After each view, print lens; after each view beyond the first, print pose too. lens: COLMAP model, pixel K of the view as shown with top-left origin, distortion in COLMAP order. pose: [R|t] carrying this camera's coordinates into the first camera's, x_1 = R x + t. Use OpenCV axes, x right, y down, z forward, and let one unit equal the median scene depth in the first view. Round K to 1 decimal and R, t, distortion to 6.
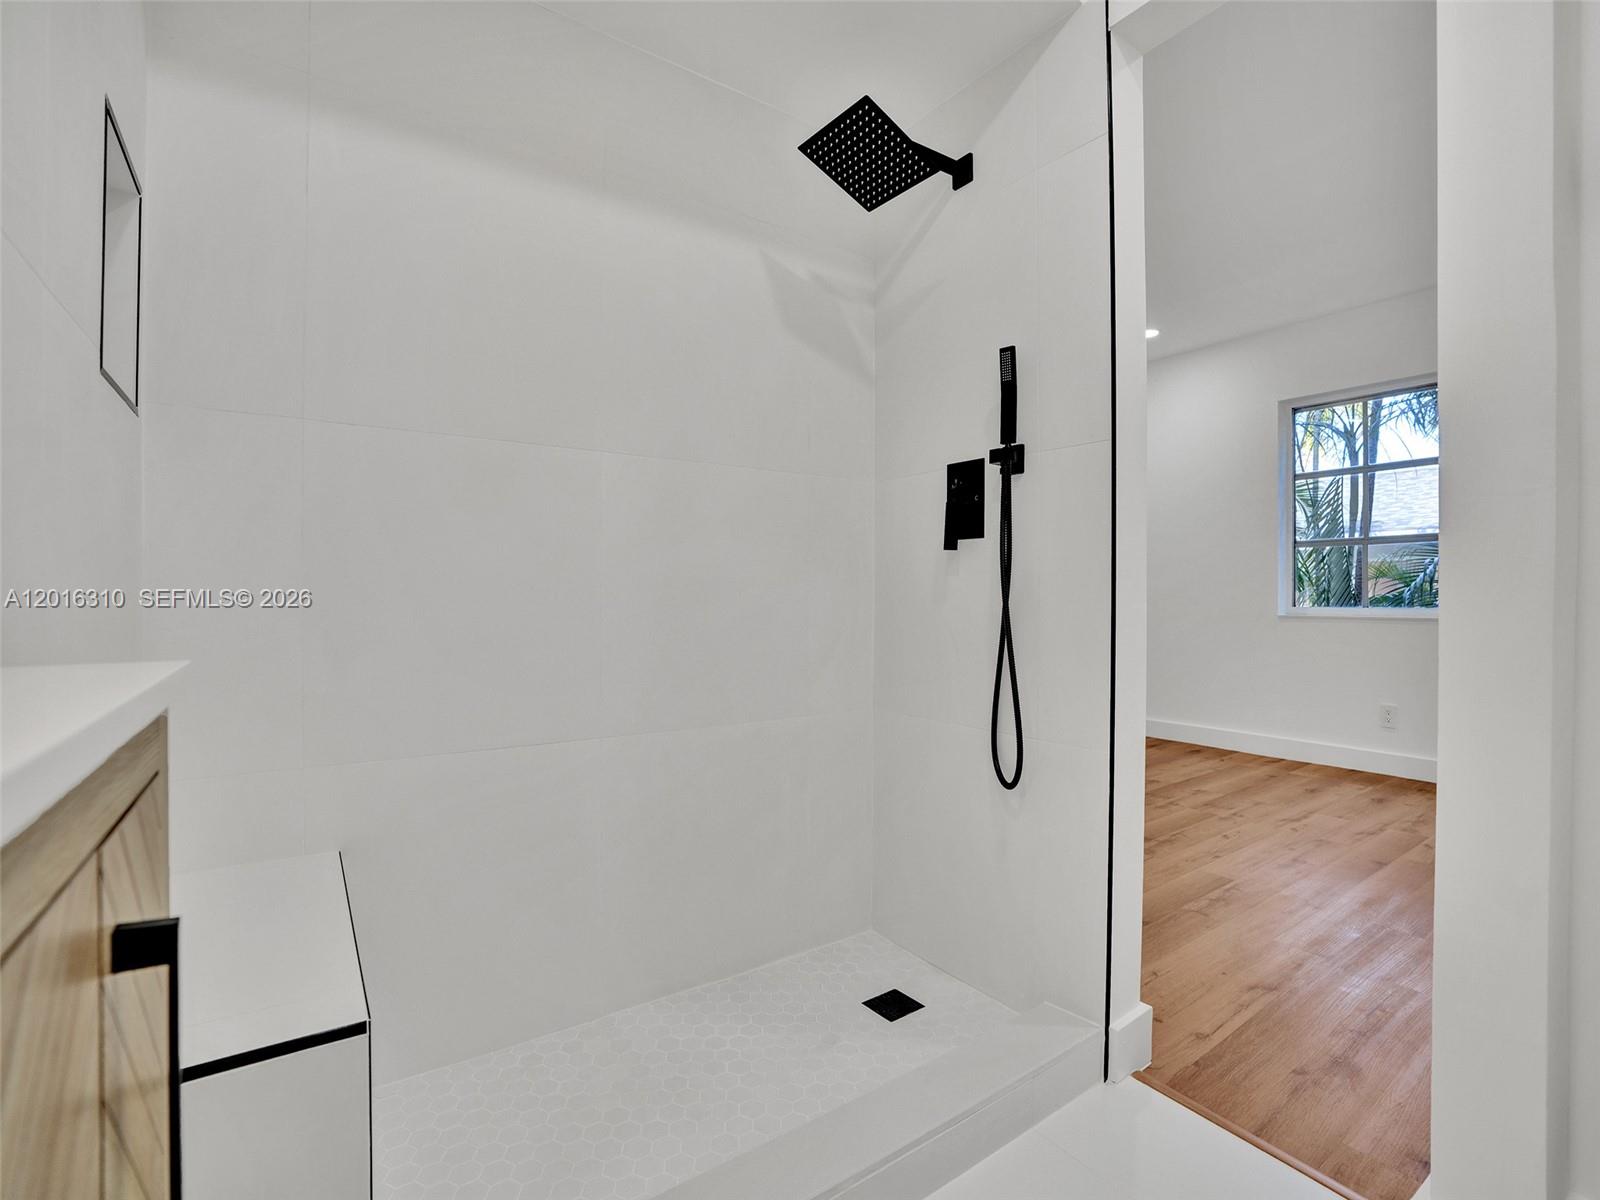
lens RADIAL K [[738.7, 0, 808.6], [0, 738.7, 593.7], [0, 0, 1]] dist [-0.062505, 0.021414]
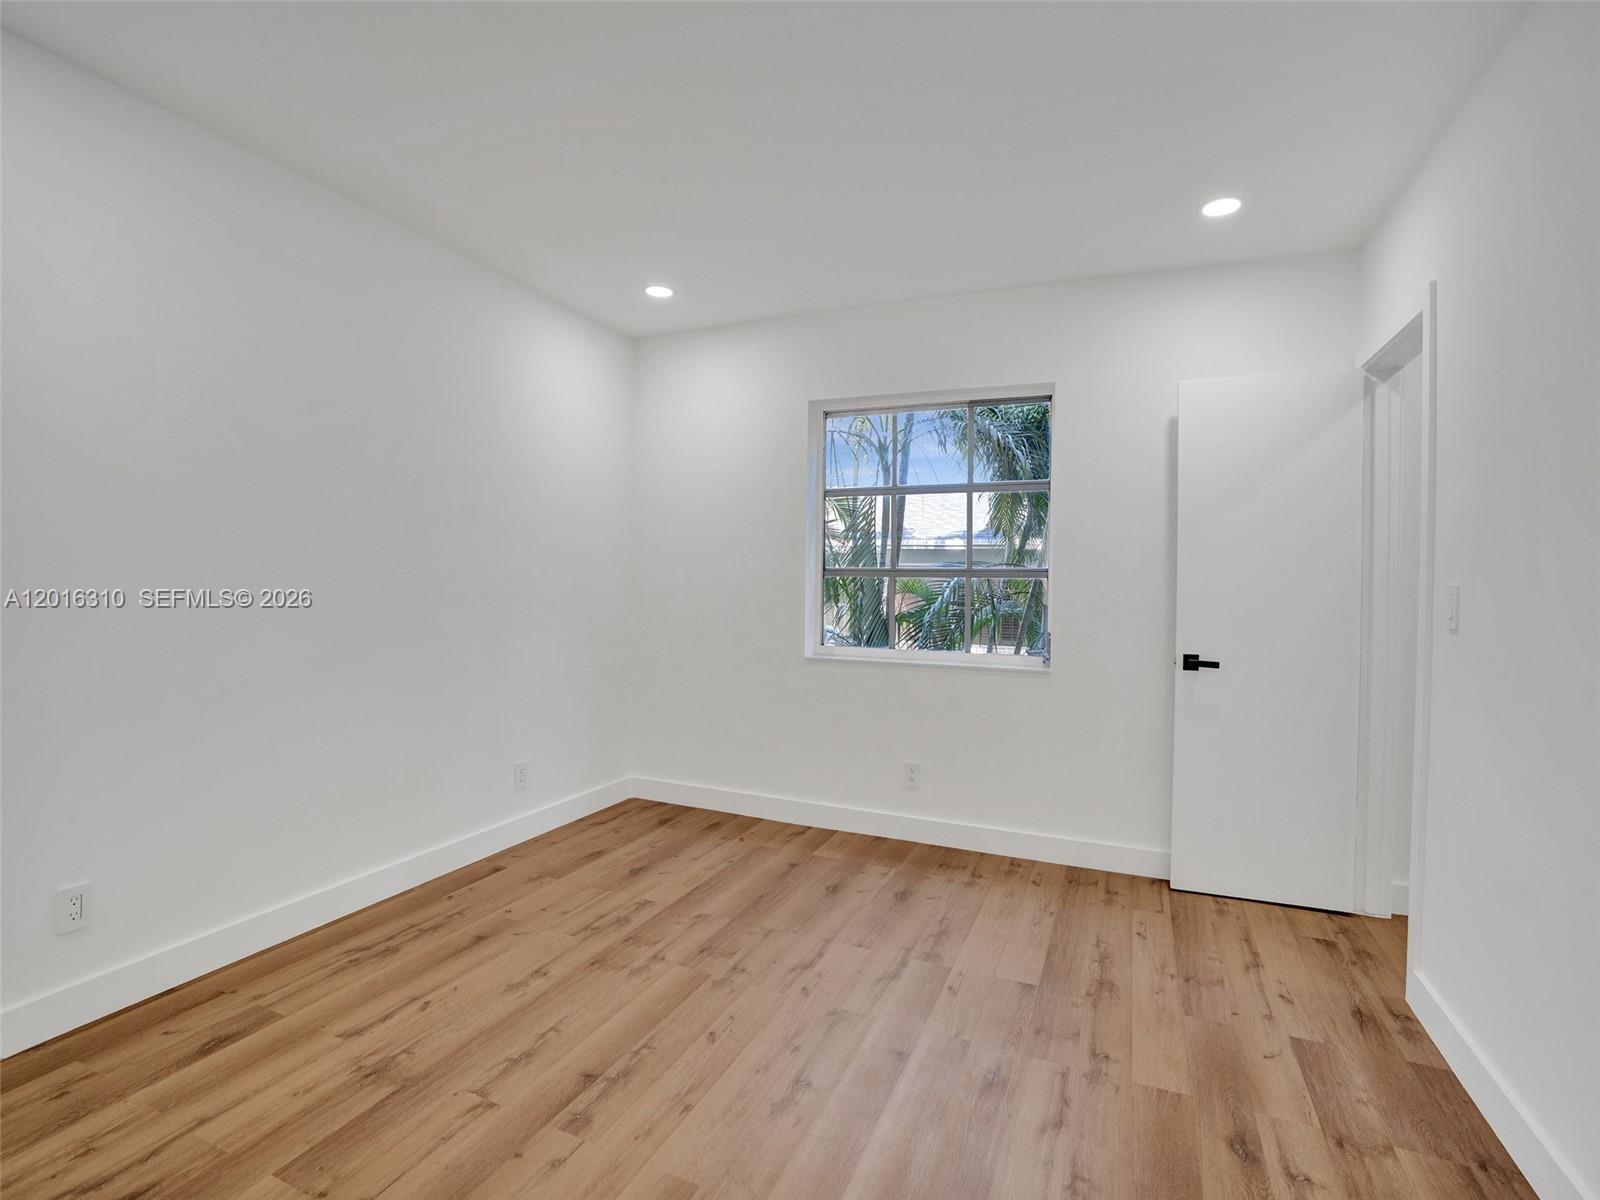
lens RADIAL K [[749.8, 0, 807.3], [0, 749.8, 593.6], [0, 0, 1]] dist [-0.061915, 0.022019]
pose [[0.856919, 0.005432, 0.515422, 0.225762], [-0.017816, 0.999659, 0.019084, -0.068828], [-0.515143, -0.025536, 0.856724, 0.284762]]
